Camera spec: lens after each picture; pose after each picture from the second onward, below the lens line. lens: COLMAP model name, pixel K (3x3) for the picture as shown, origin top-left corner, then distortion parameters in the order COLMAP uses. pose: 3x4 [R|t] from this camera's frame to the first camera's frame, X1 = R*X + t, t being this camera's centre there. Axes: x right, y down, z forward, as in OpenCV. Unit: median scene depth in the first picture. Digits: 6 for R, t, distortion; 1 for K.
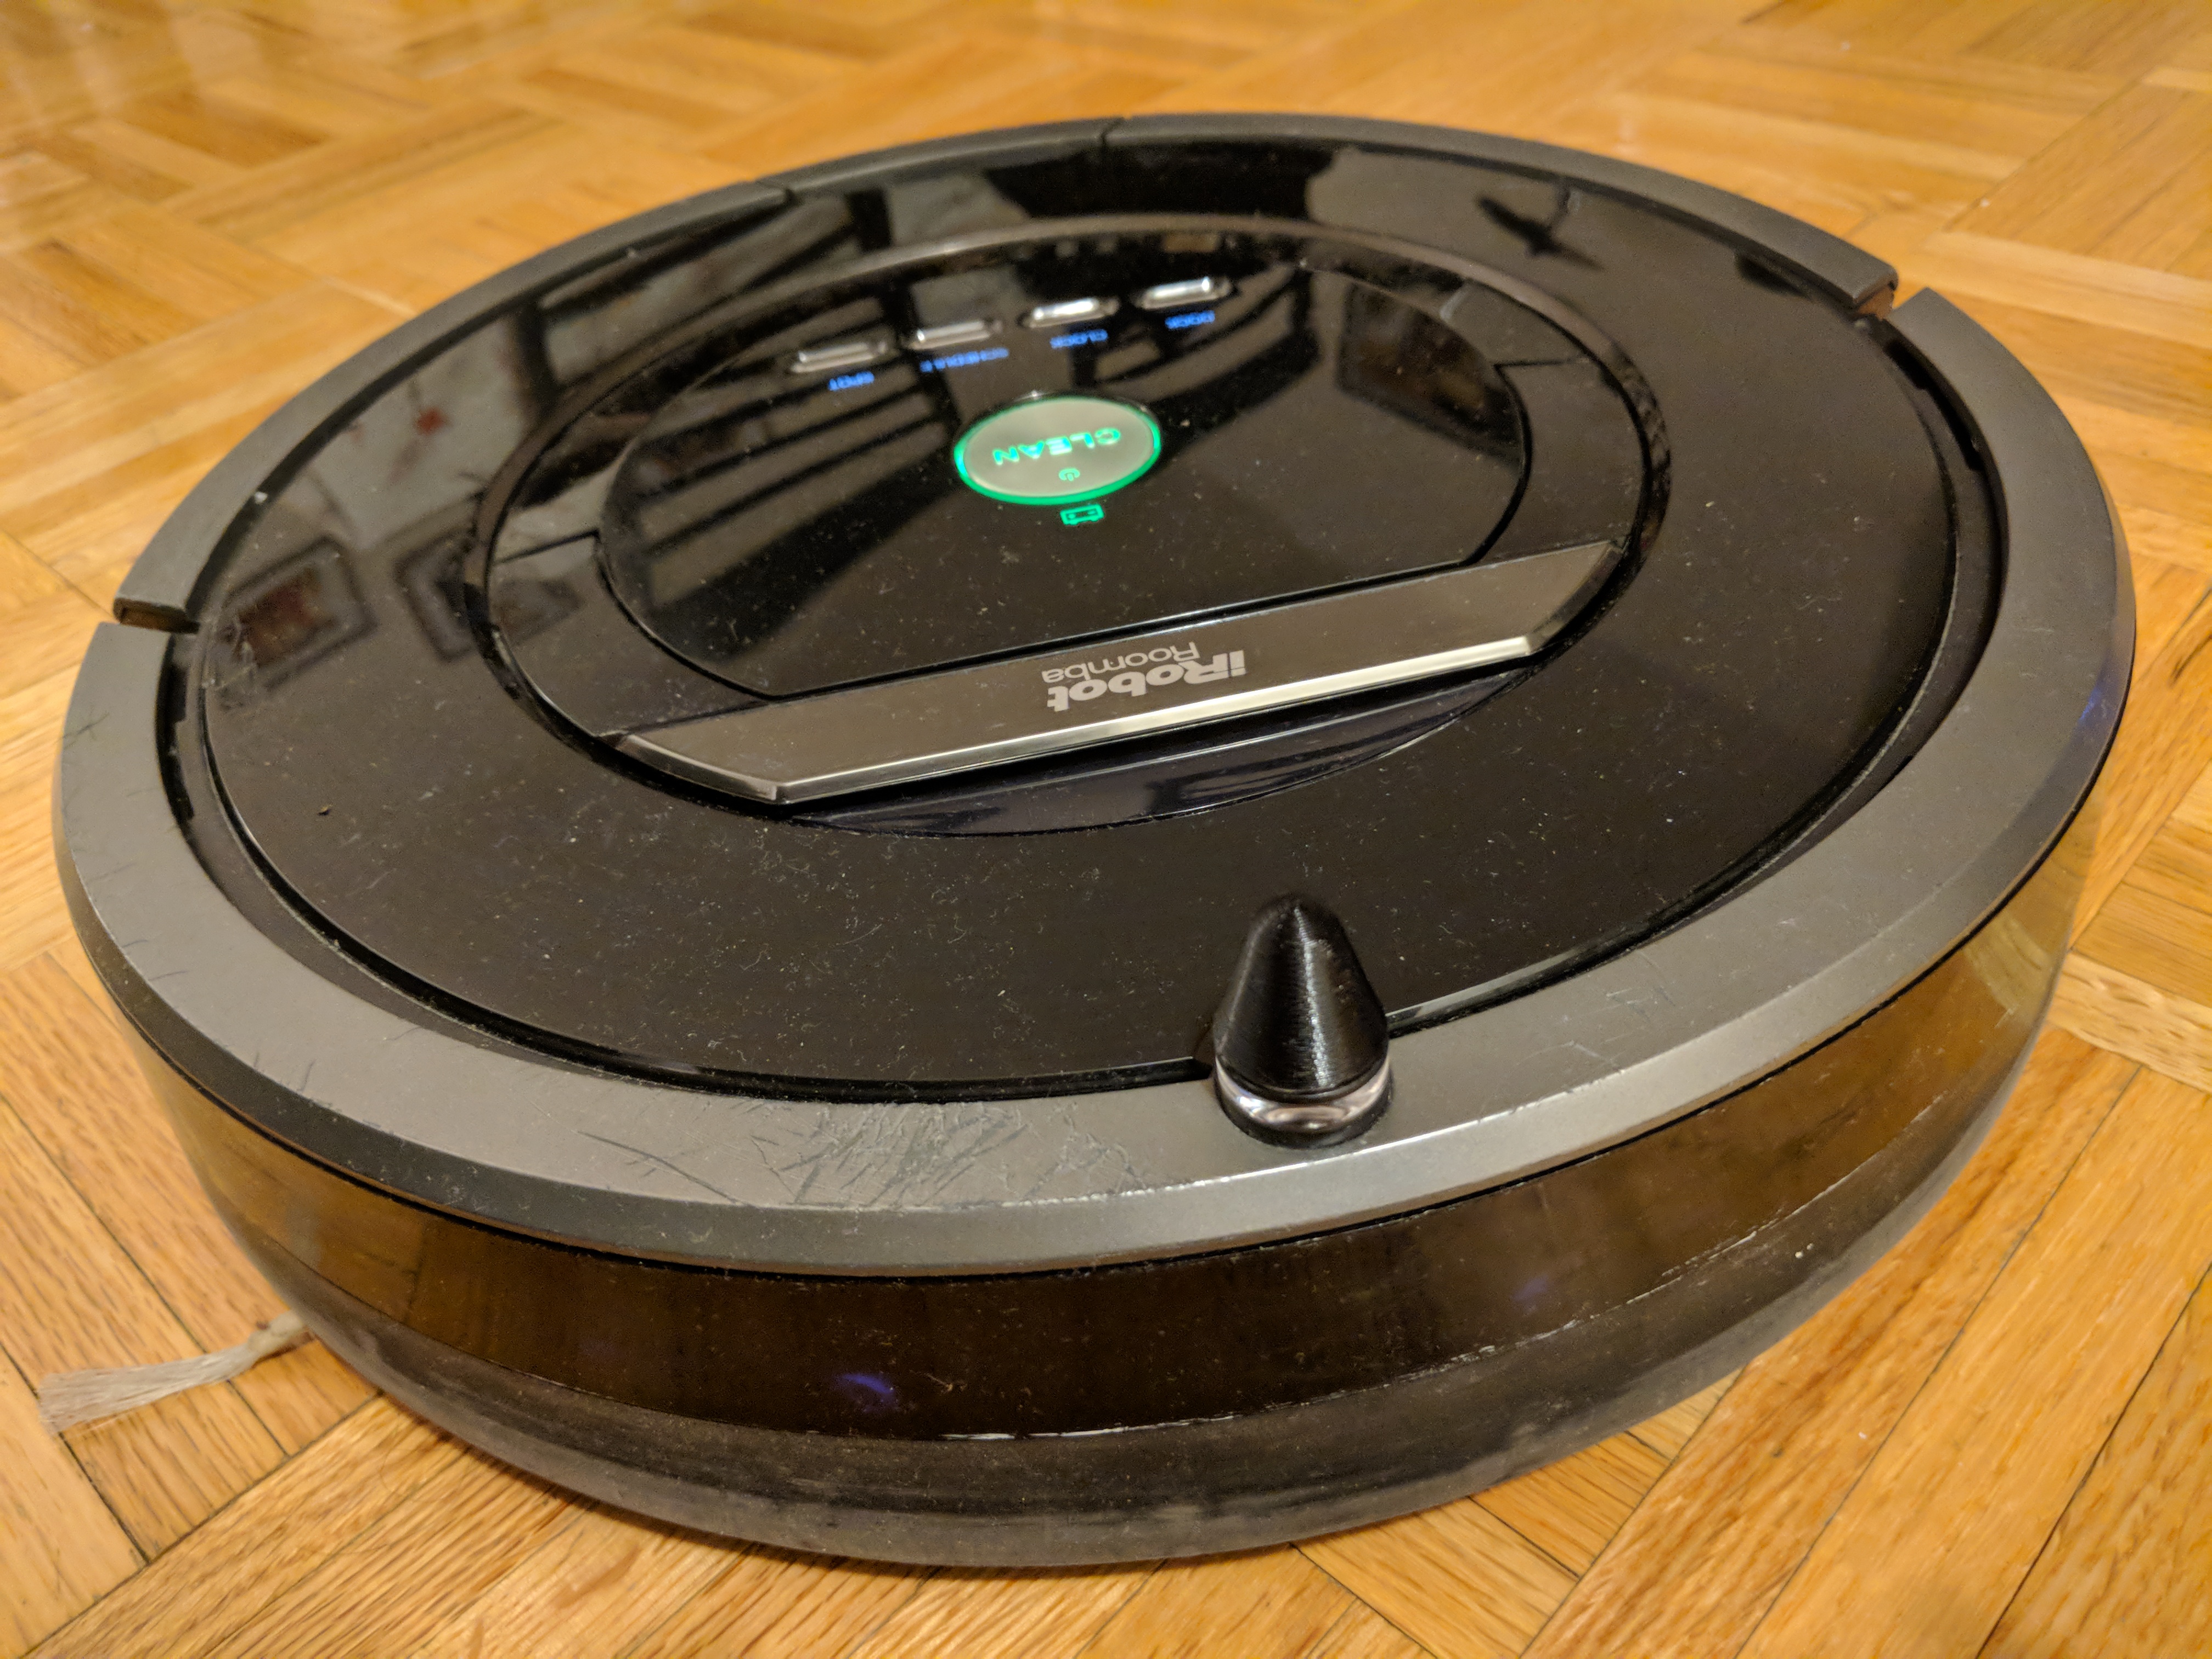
lens RADIAL K [[1983.9, 0, 1106.0], [0, 1983.9, 829.5], [0, 0, 1]] dist [0.347051, -0.967459]
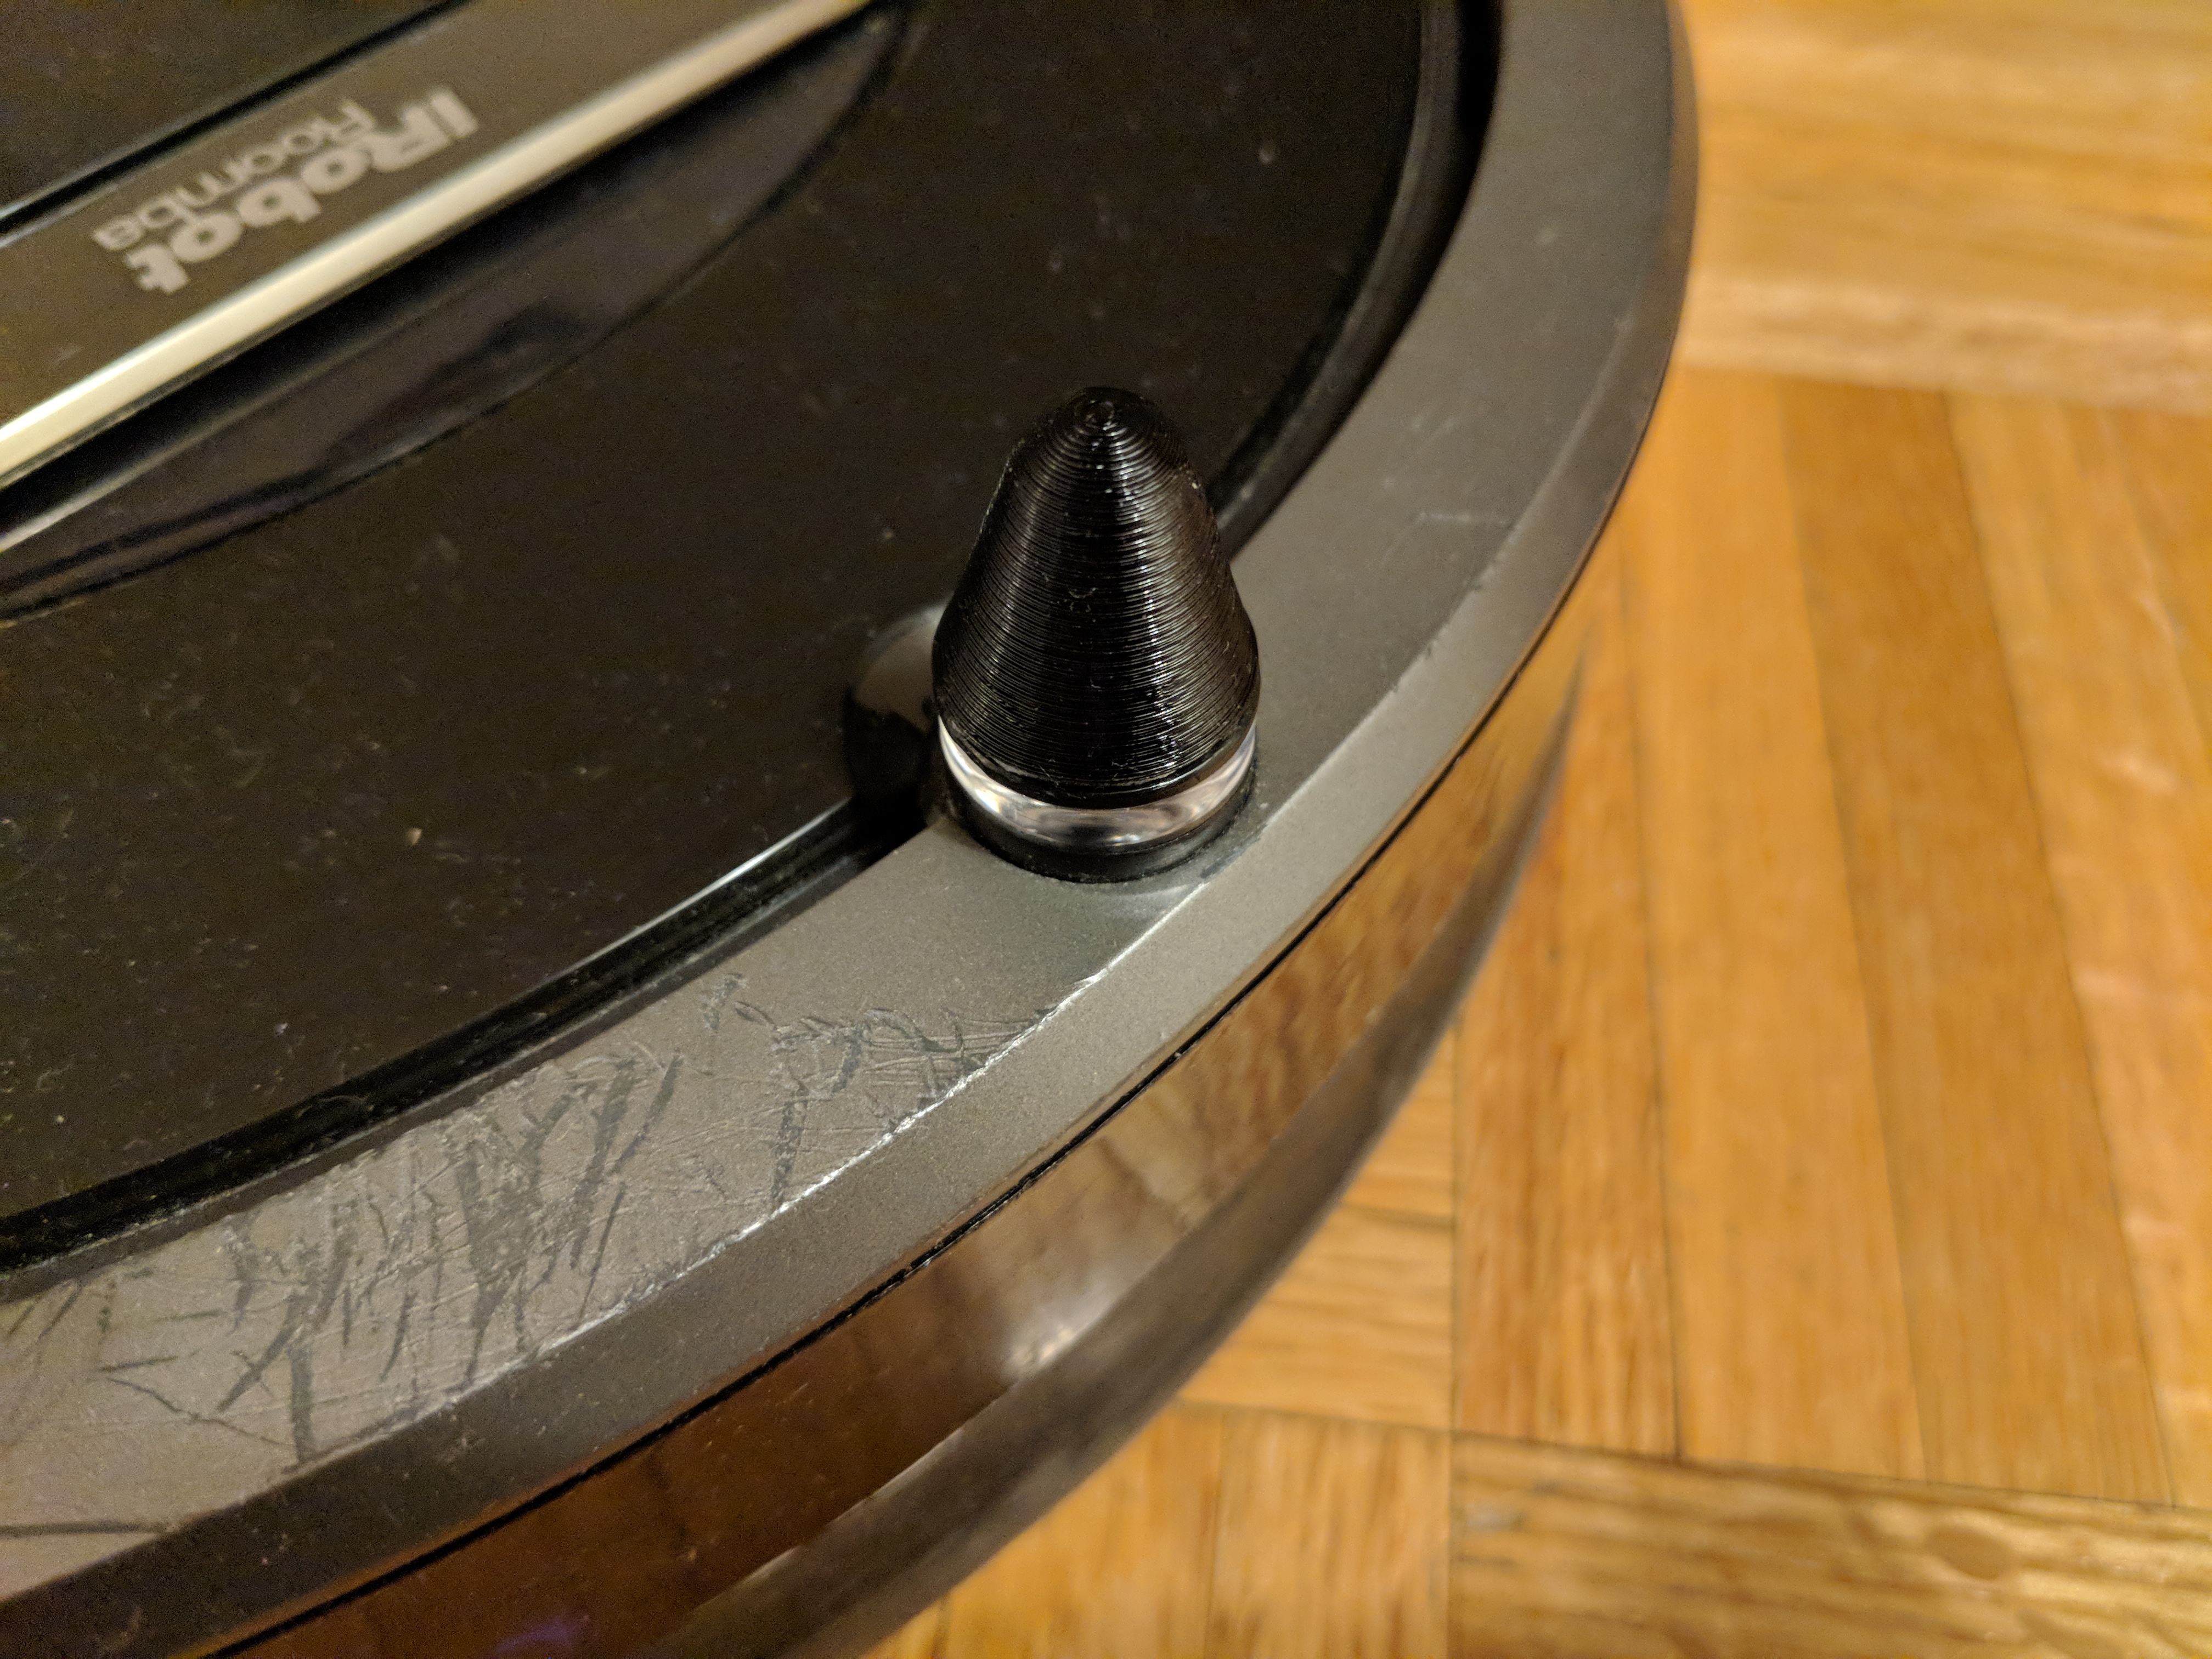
lens RADIAL K [[1963.0, 0, 1106.0], [0, 1963.0, 829.5], [0, 0, 1]] dist [0.008381, -0.112502]
pose [[0.789982, -0.411549, 0.454485, -0.126675], [0.304495, 0.906720, 0.291791, -0.007463], [-0.532177, -0.092121, 0.841607, 0.470314]]
